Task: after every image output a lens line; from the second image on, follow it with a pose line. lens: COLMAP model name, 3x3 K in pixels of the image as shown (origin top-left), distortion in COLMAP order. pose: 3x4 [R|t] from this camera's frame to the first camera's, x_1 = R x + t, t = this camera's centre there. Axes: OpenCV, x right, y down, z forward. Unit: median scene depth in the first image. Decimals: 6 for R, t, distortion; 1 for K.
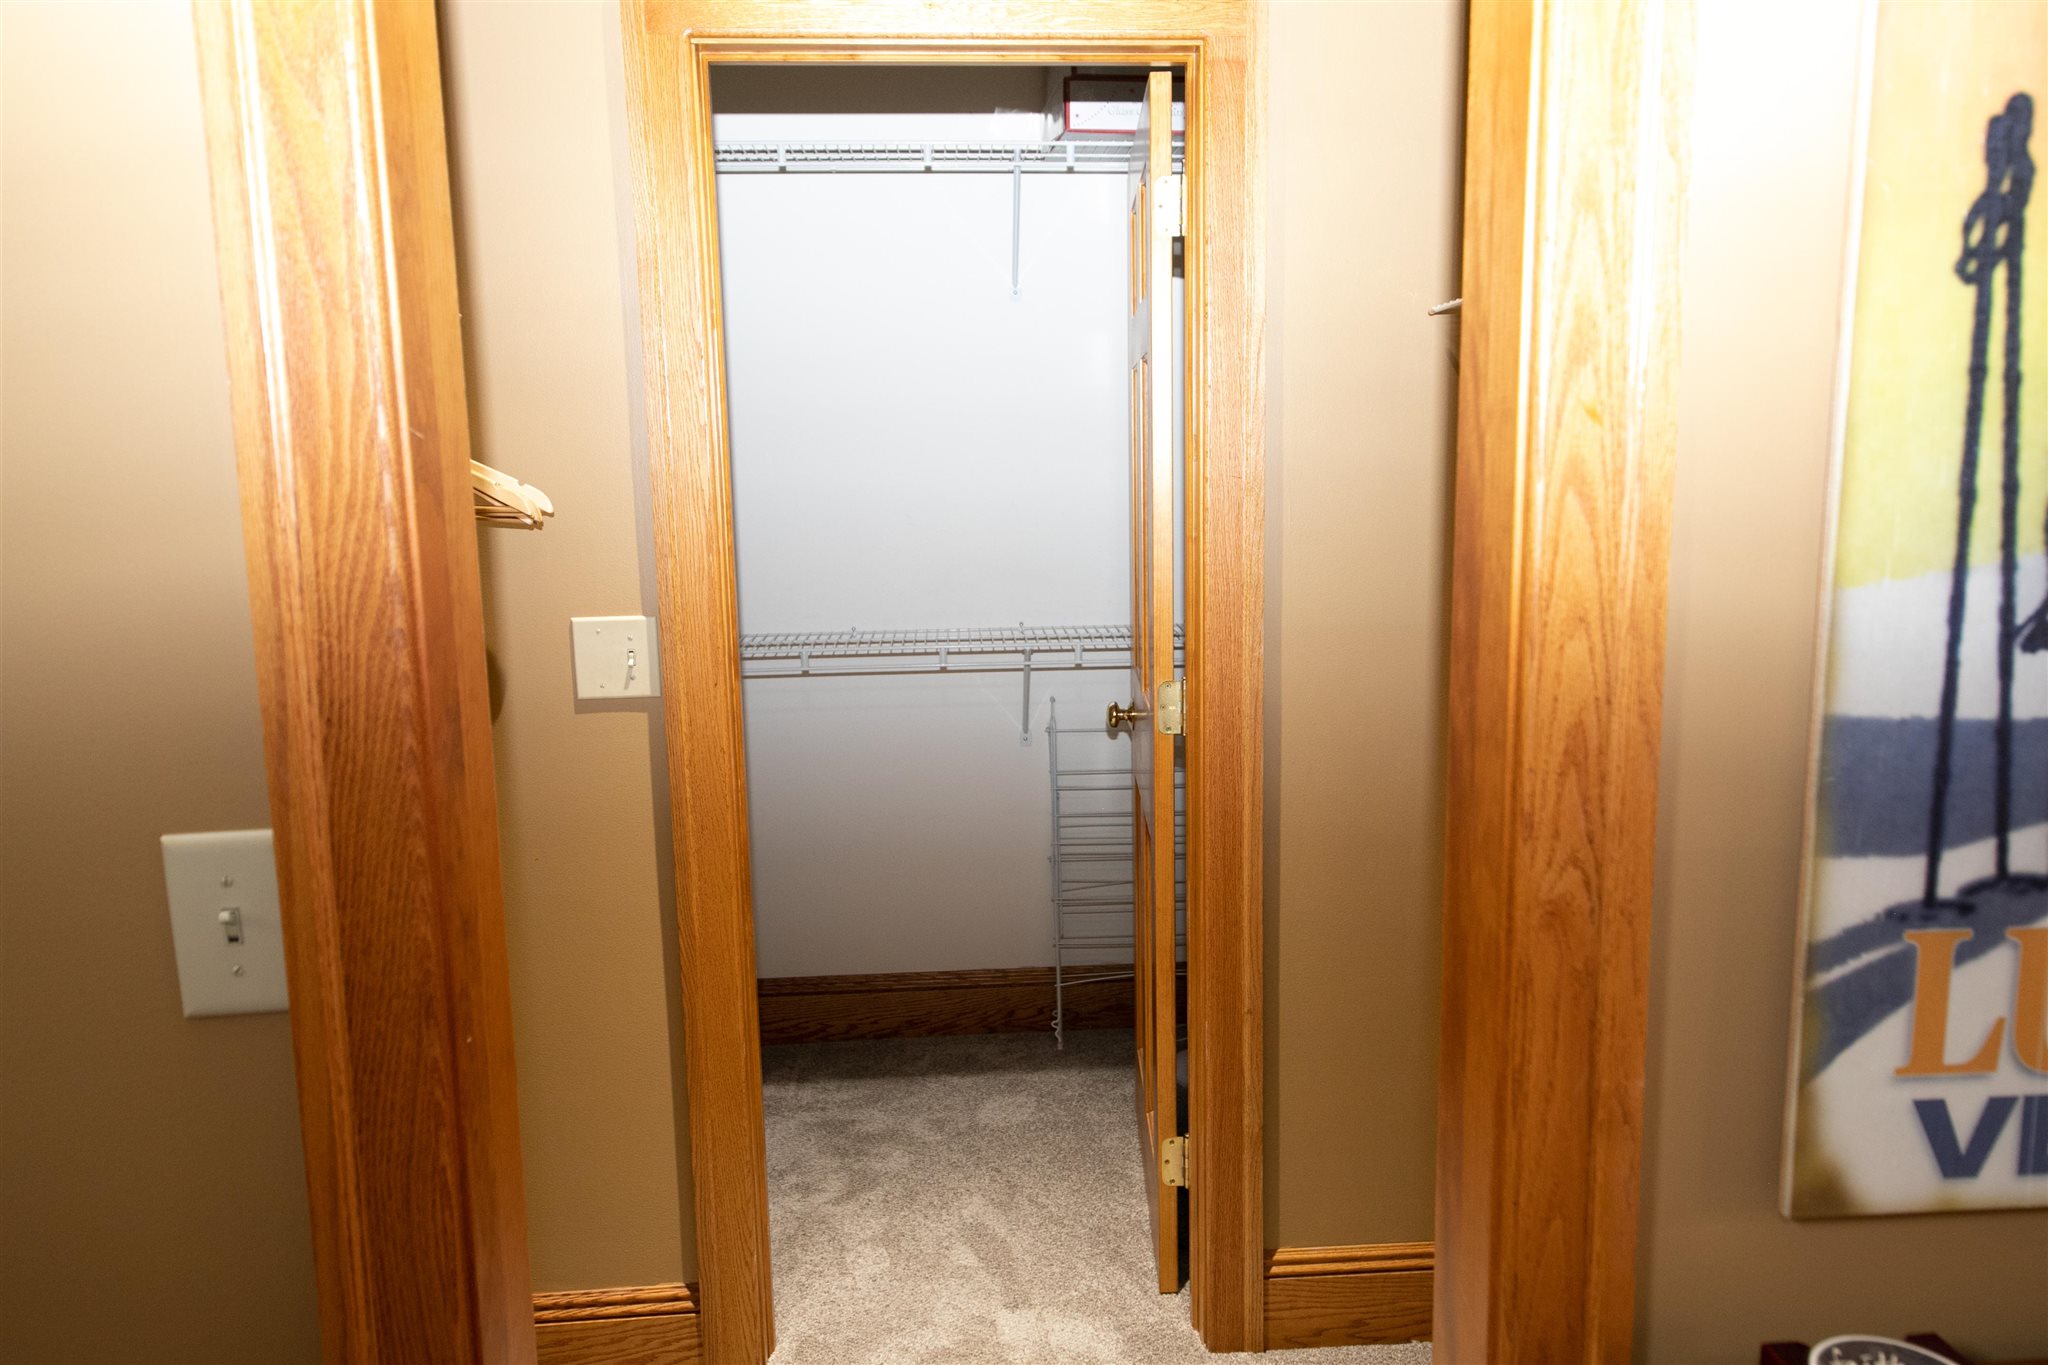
lens RADIAL K [[1424.3, 0, 1062.1], [0, 1424.3, 680.4], [0, 0, 1]] dist [0.018224, -0.002055]
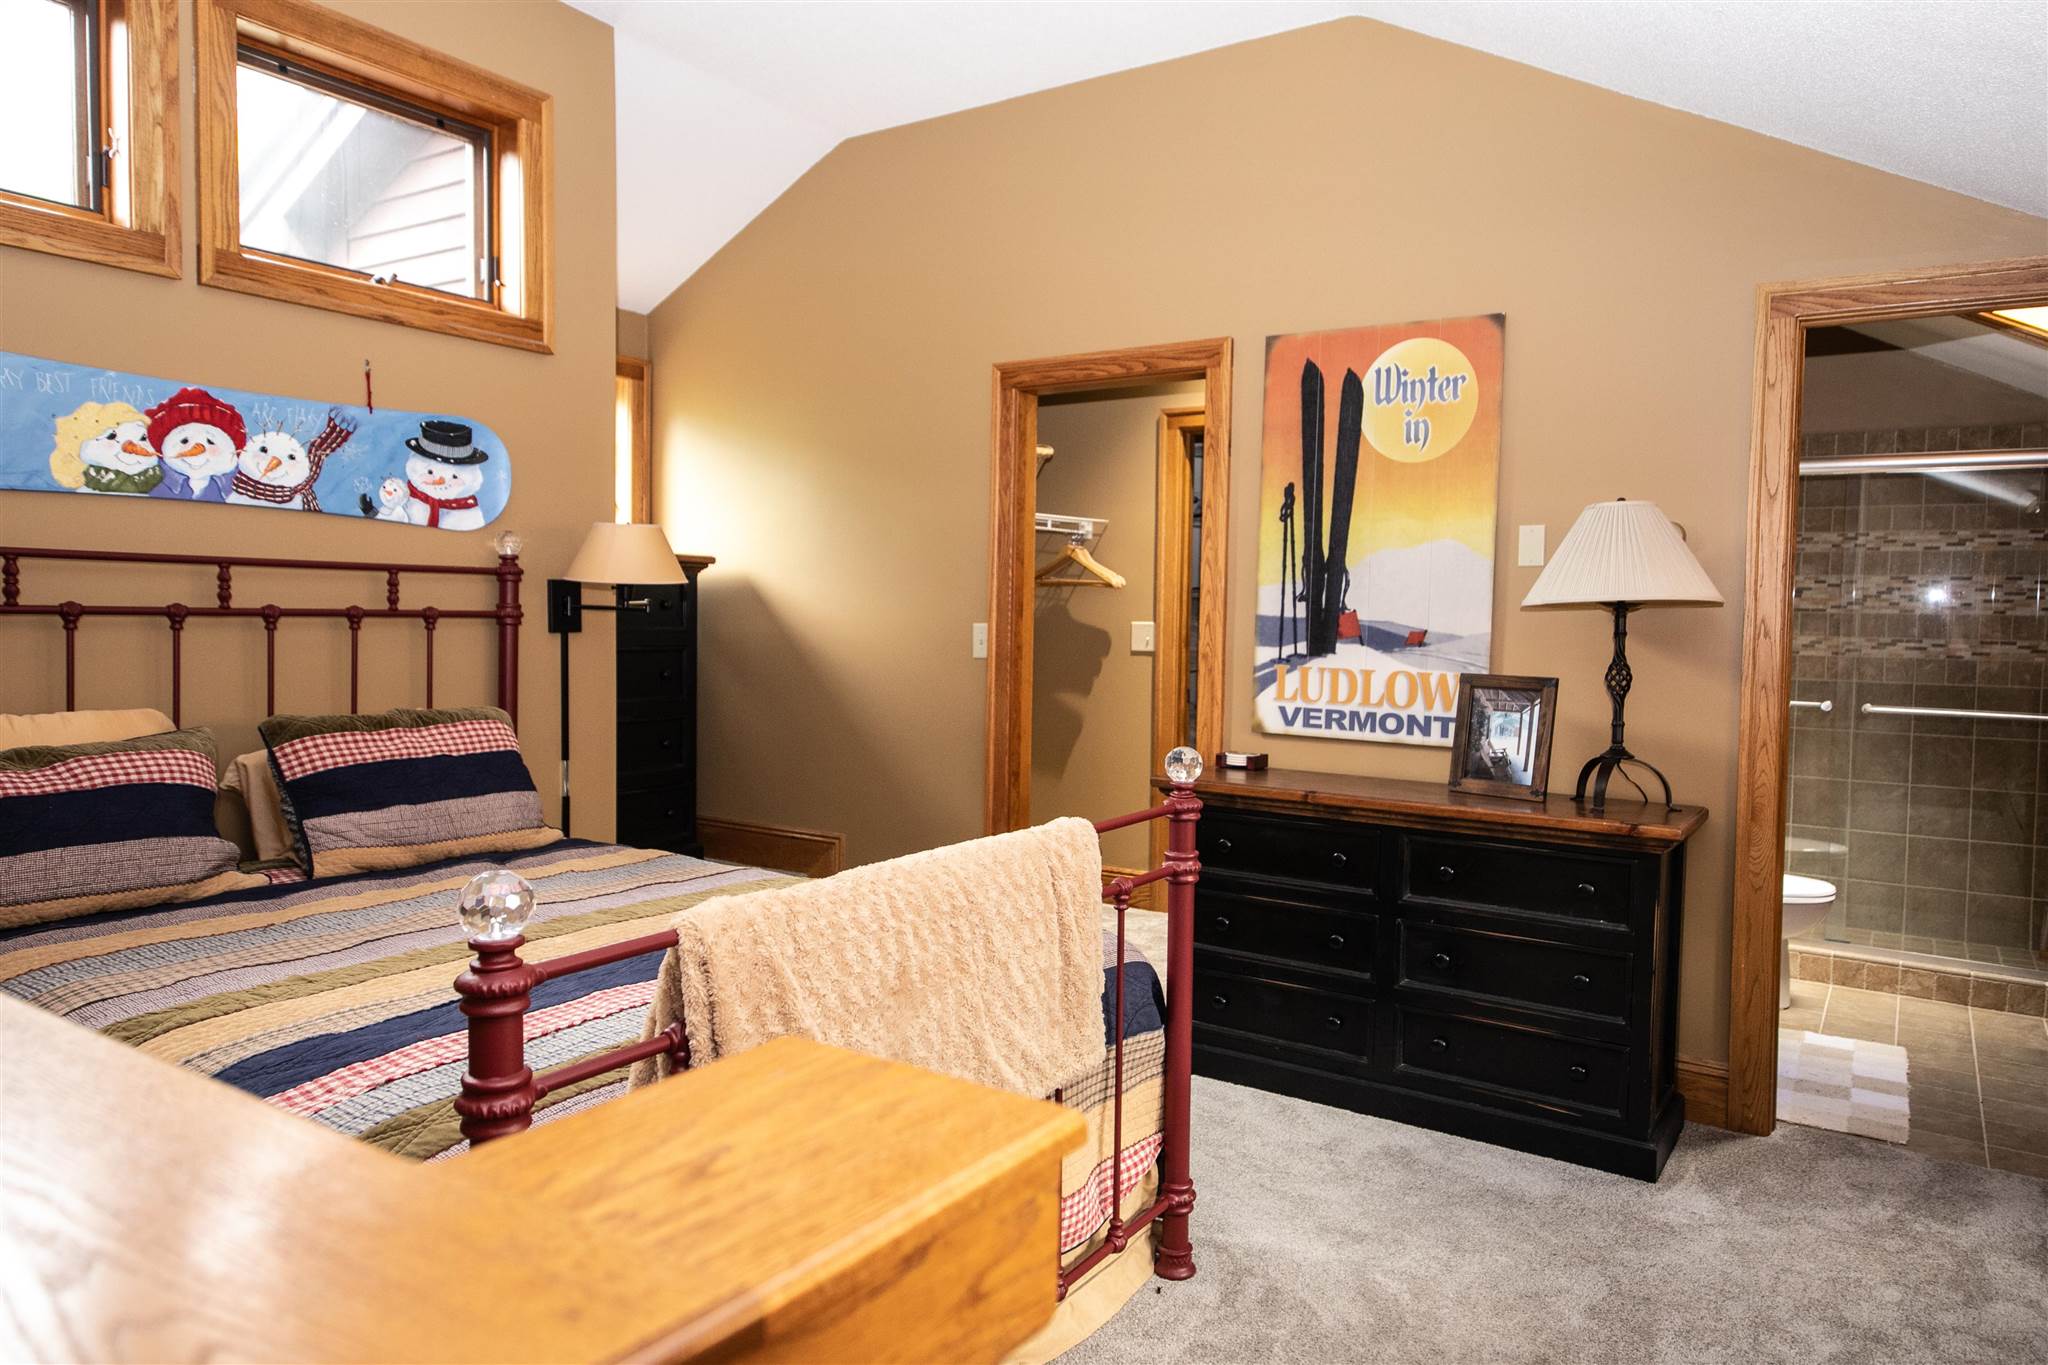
lens RADIAL K [[1424.3, 0, 1062.1], [0, 1424.3, 680.4], [0, 0, 1]] dist [0.018224, -0.002055]
pose [[0.797701, 0.059692, -0.600092, 2.688330], [-0.124083, 0.990043, -0.066463, 0.592375], [0.590150, 0.127479, 0.797165, -2.860419]]
